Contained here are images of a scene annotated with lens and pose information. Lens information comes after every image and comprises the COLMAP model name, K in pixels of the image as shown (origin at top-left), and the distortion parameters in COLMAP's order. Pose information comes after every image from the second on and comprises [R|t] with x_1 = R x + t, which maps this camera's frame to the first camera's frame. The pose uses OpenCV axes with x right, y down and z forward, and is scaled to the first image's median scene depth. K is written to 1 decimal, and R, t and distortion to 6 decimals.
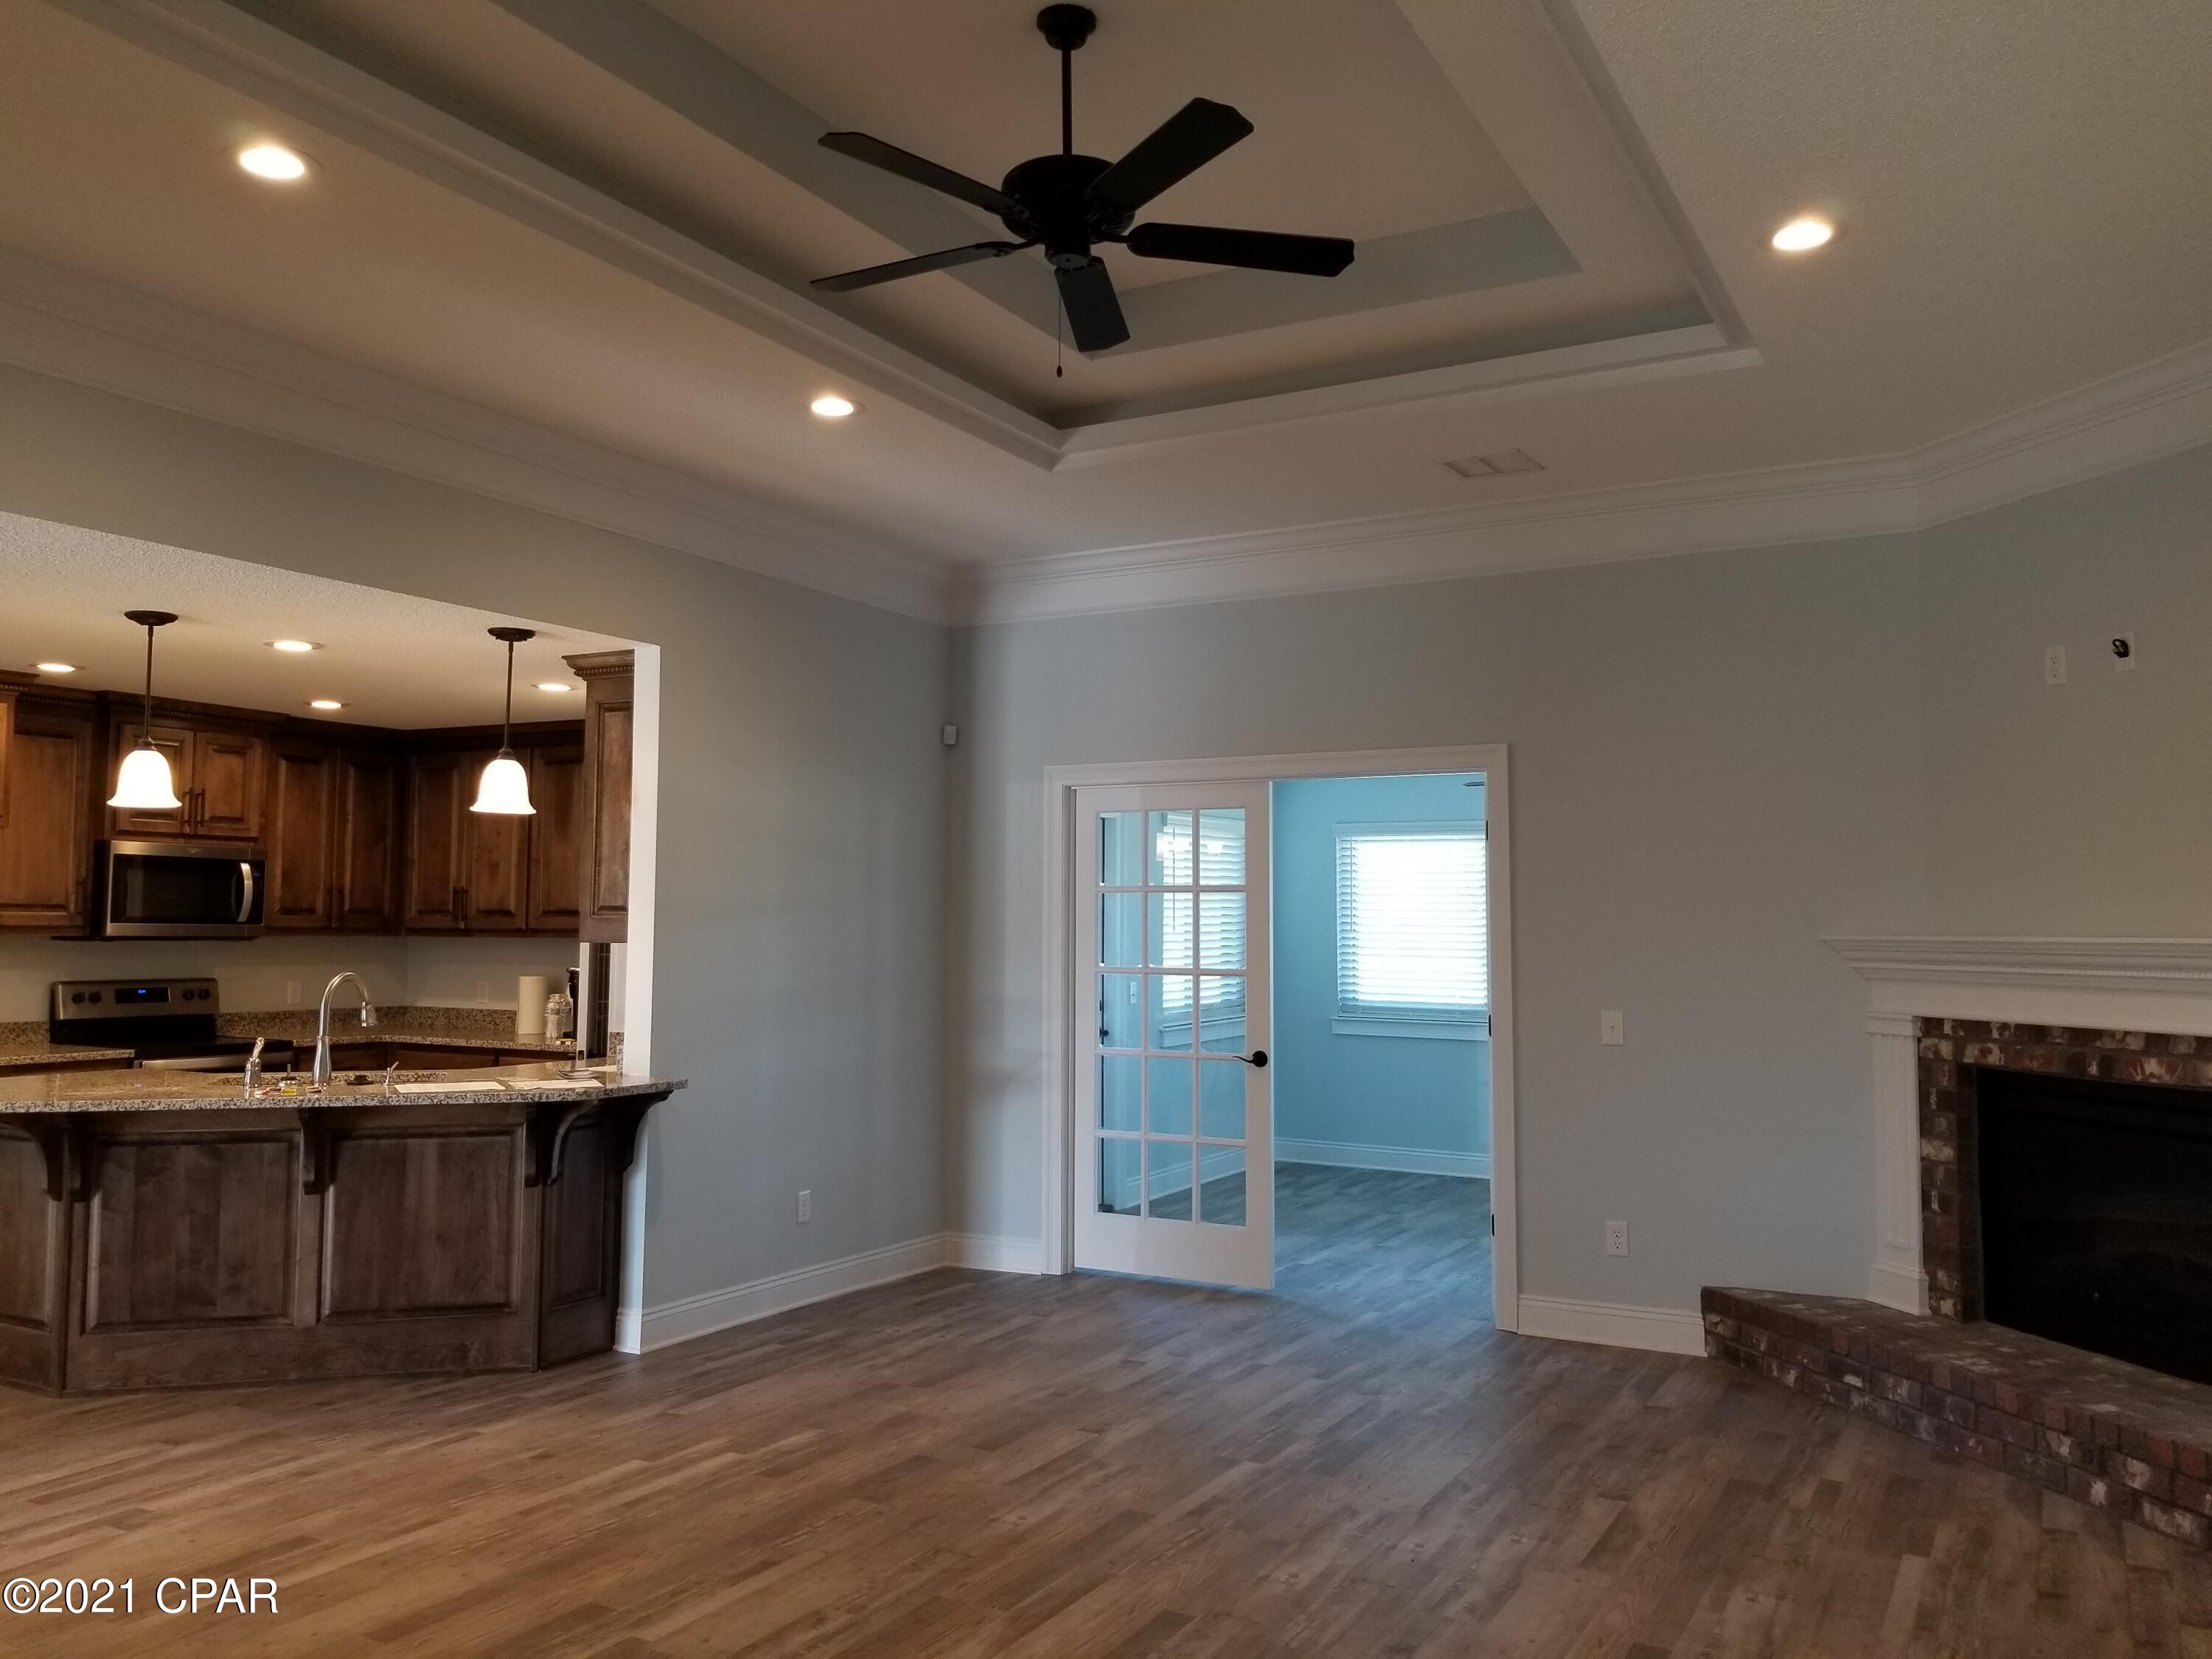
lens RADIAL K [[1745.9, 0, 1106.0], [0, 1745.9, 829.5], [0, 0, 1]] dist [0.055292, -0.072042]
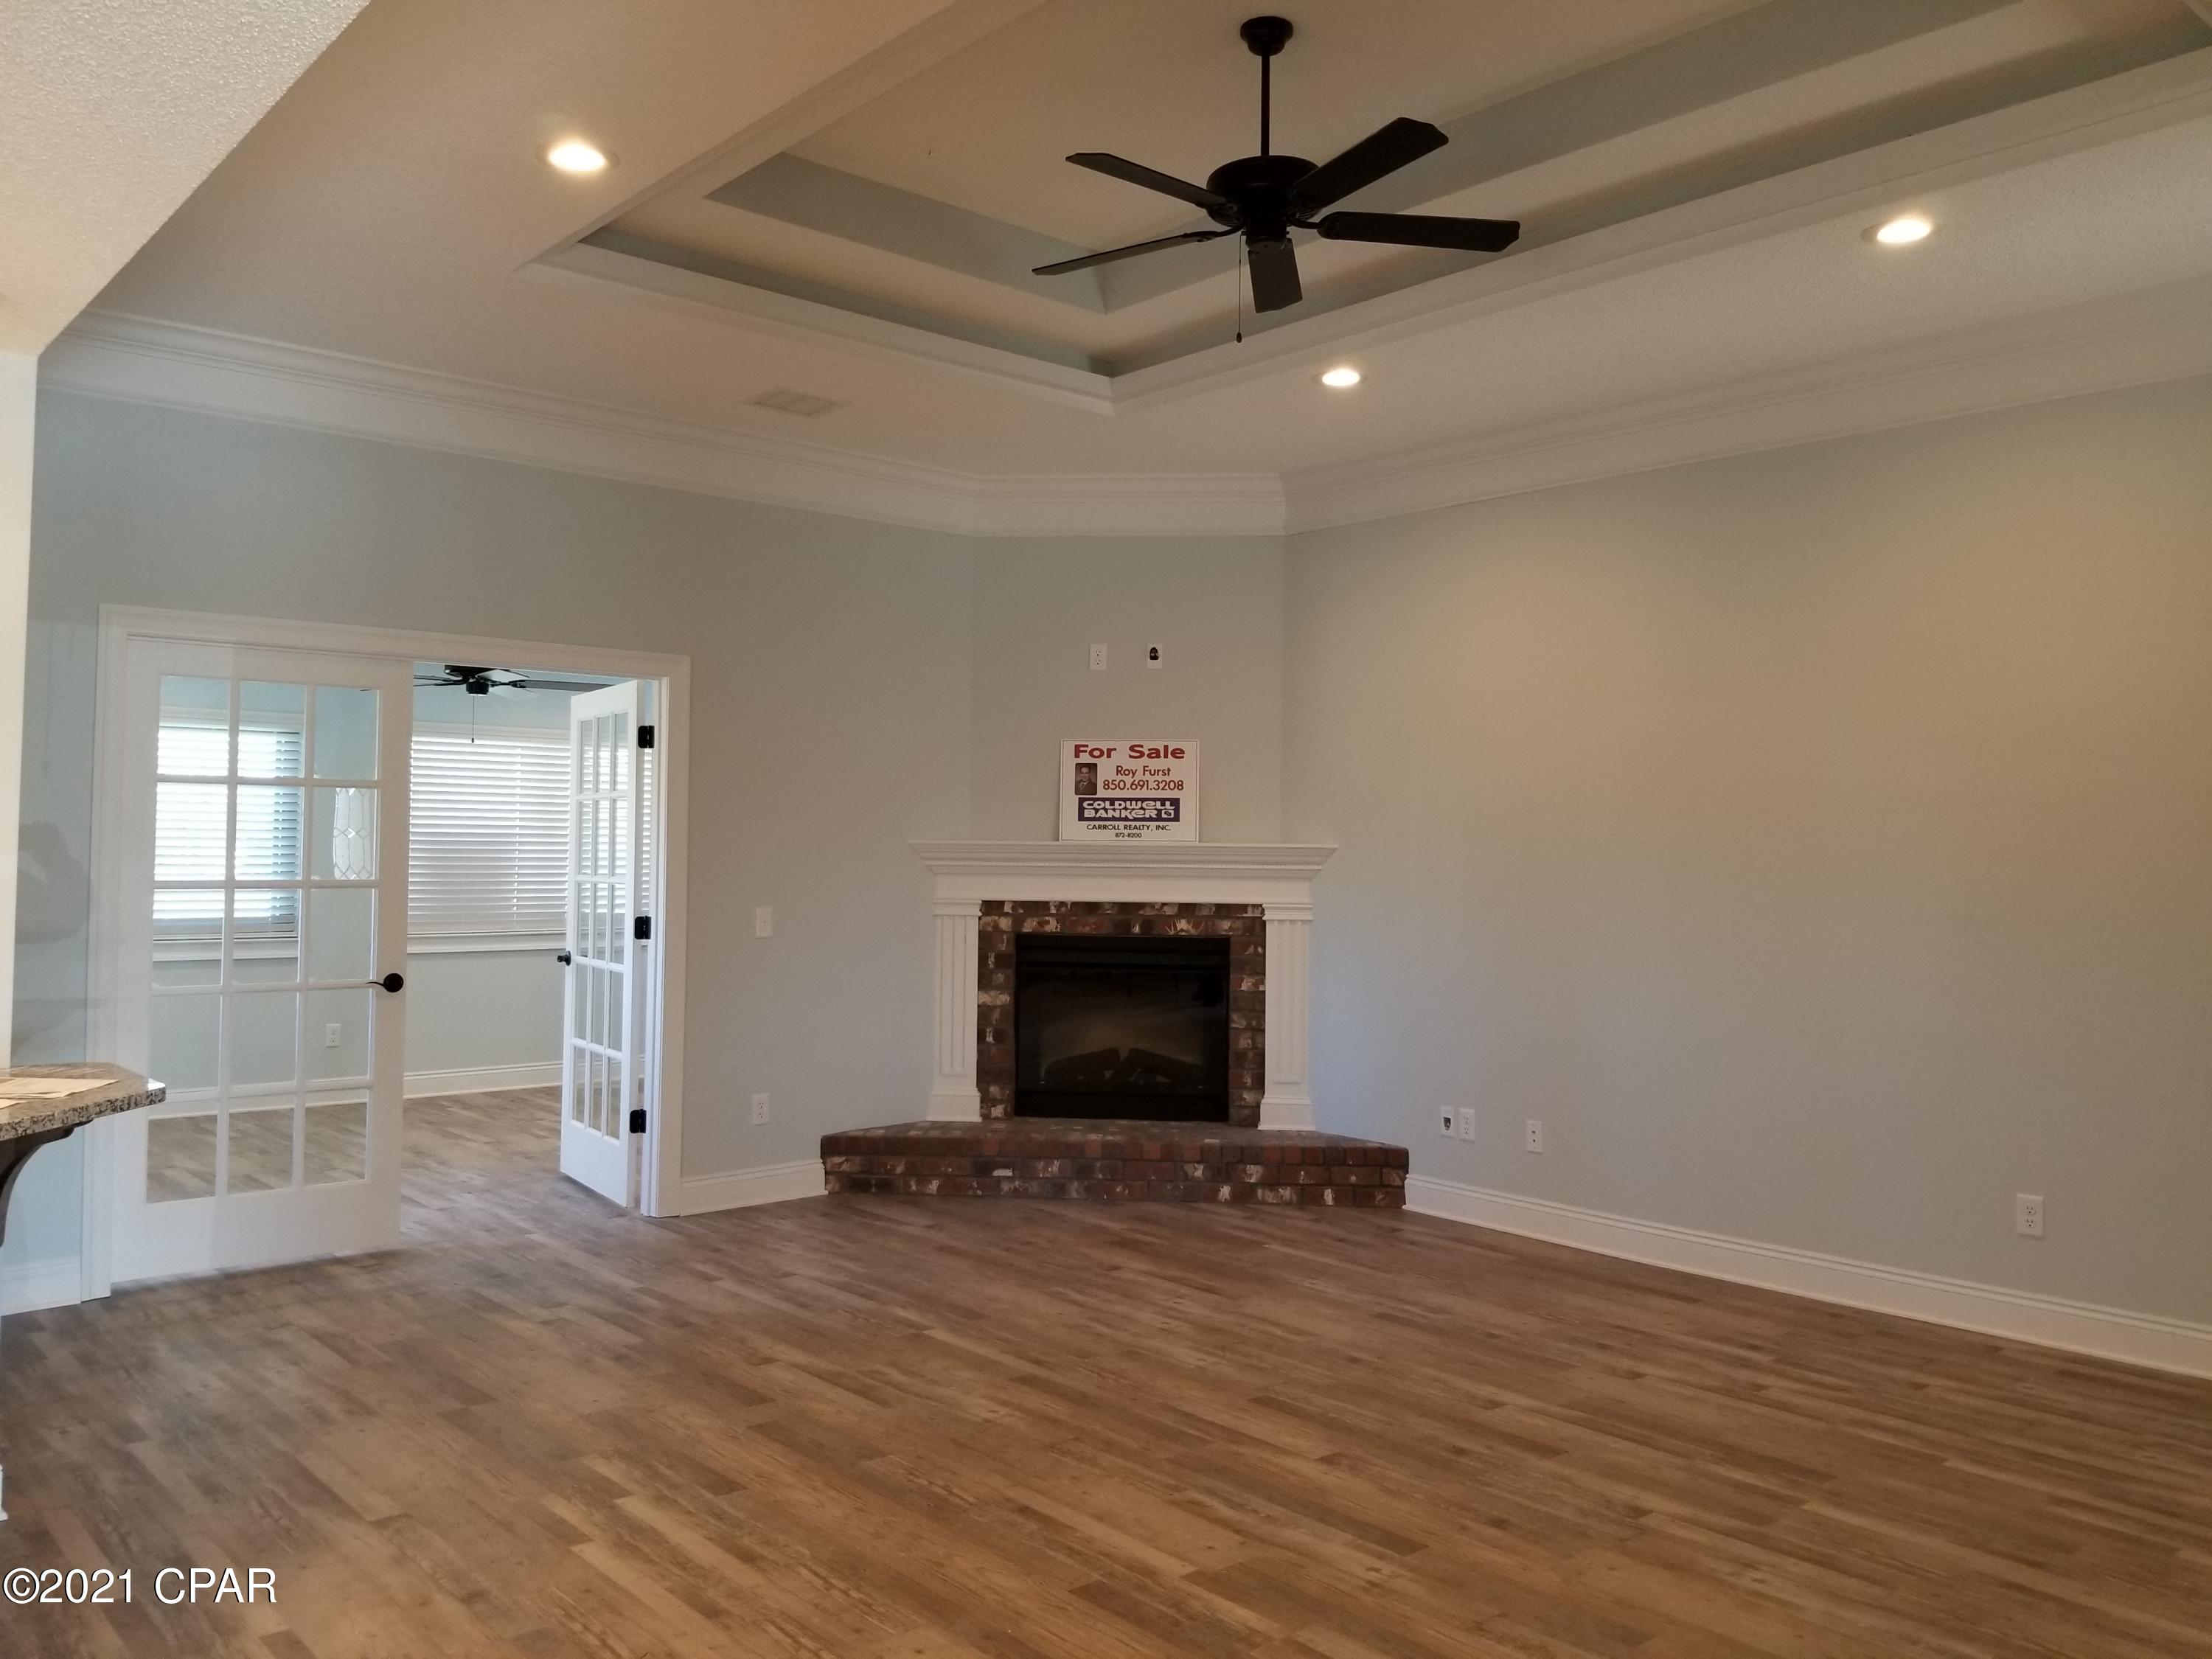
lens RADIAL K [[1712.6, 0, 1105.0], [0, 1712.6, 761.8], [0, 0, 1]] dist [0.009646, -0.003804]
pose [[0.338282, 0.045995, 0.939920, -0.872265], [-0.060371, 0.997808, -0.027100, 0.035460], [-0.939106, -0.047576, 0.340317, 0.554457]]
